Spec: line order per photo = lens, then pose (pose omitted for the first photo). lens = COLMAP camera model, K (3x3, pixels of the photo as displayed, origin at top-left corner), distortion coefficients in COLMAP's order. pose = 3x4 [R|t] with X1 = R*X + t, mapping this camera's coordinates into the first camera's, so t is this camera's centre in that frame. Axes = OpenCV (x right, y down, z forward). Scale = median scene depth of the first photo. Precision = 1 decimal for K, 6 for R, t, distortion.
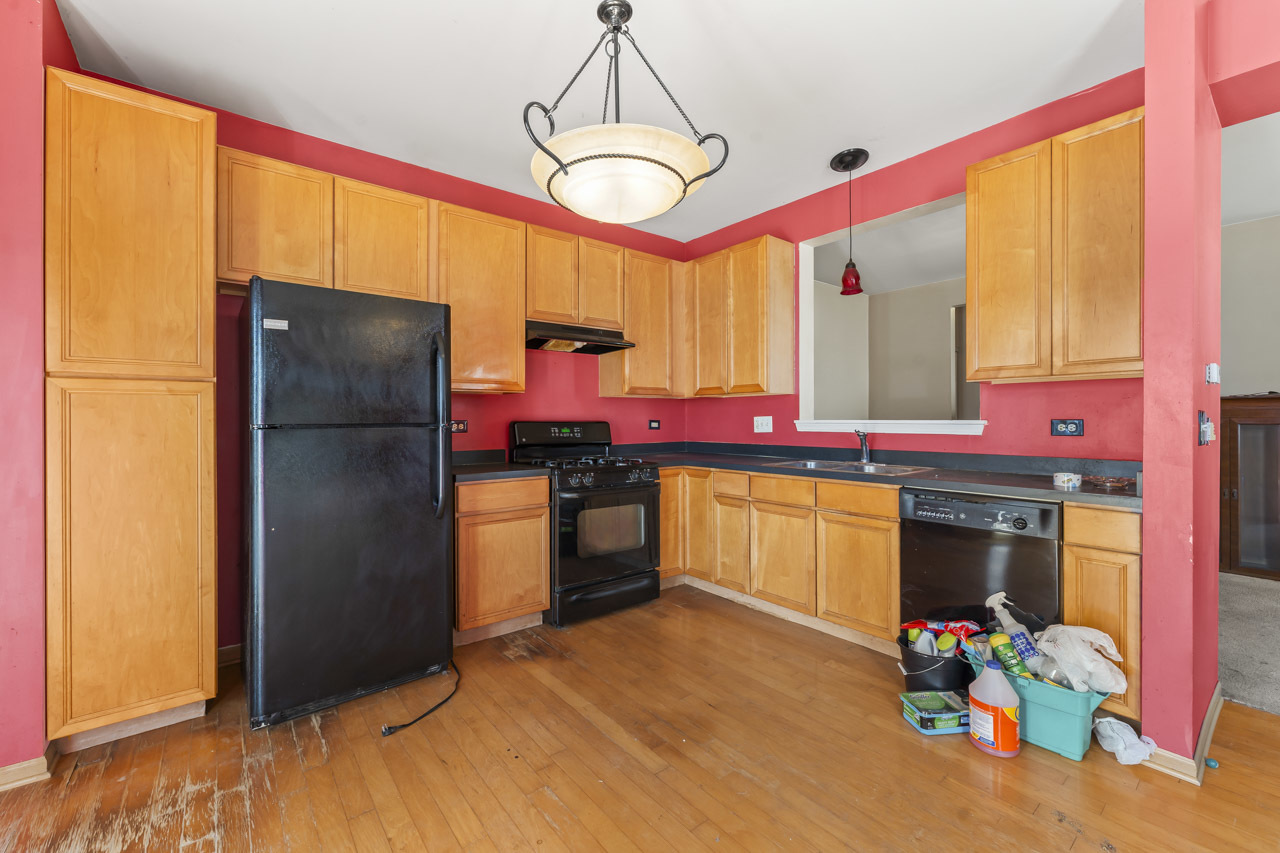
lens RADIAL K [[519.4, 0, 638.4], [0, 519.4, 420.1], [0, 0, 1]] dist [-0.000663, -0.000219]
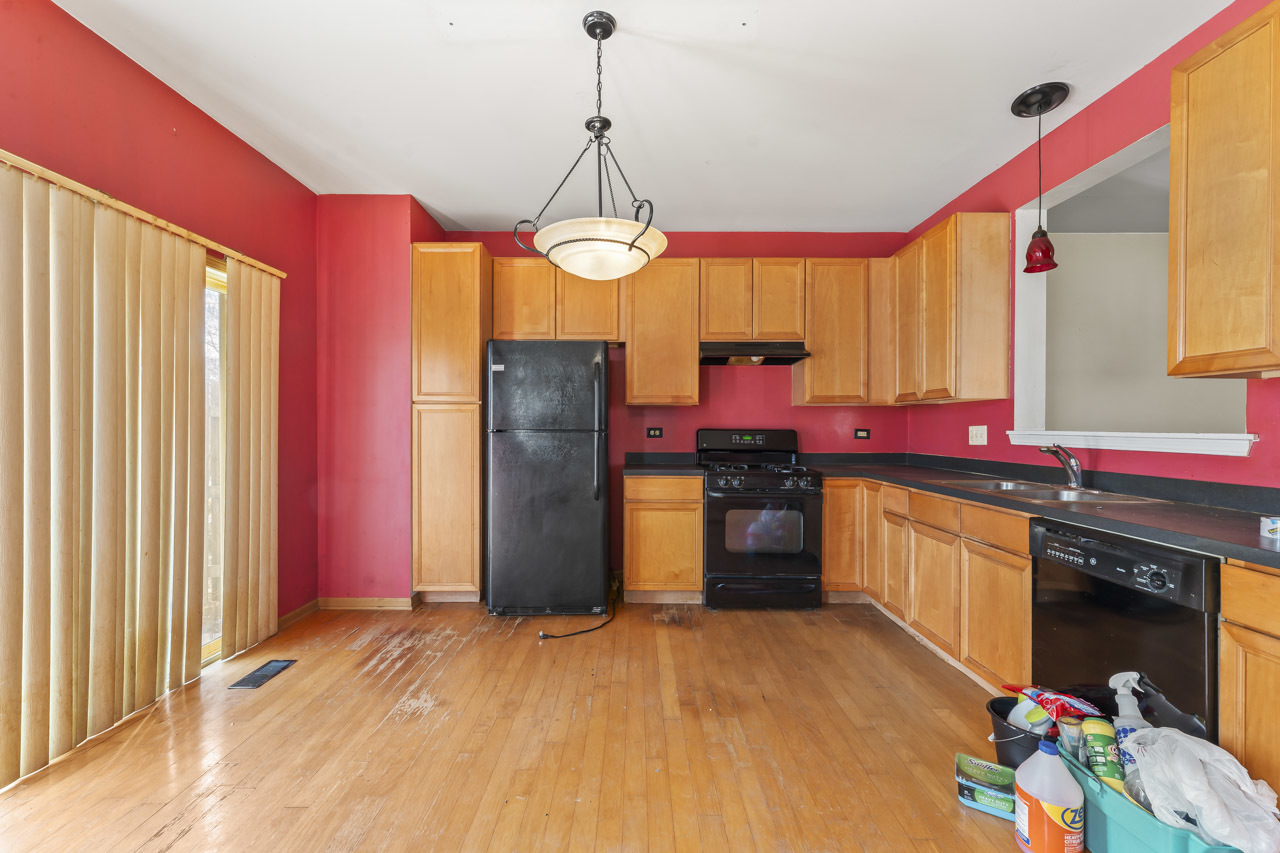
lens RADIAL K [[519.8, 0, 638.2], [0, 519.8, 430.4], [0, 0, 1]] dist [0.001533, -0.000011]
pose [[0.779839, 0.010838, -0.625886, 0.434251], [-0.007216, 0.999939, 0.008325, -0.003607], [0.625938, -0.001976, 0.779870, 0.006045]]
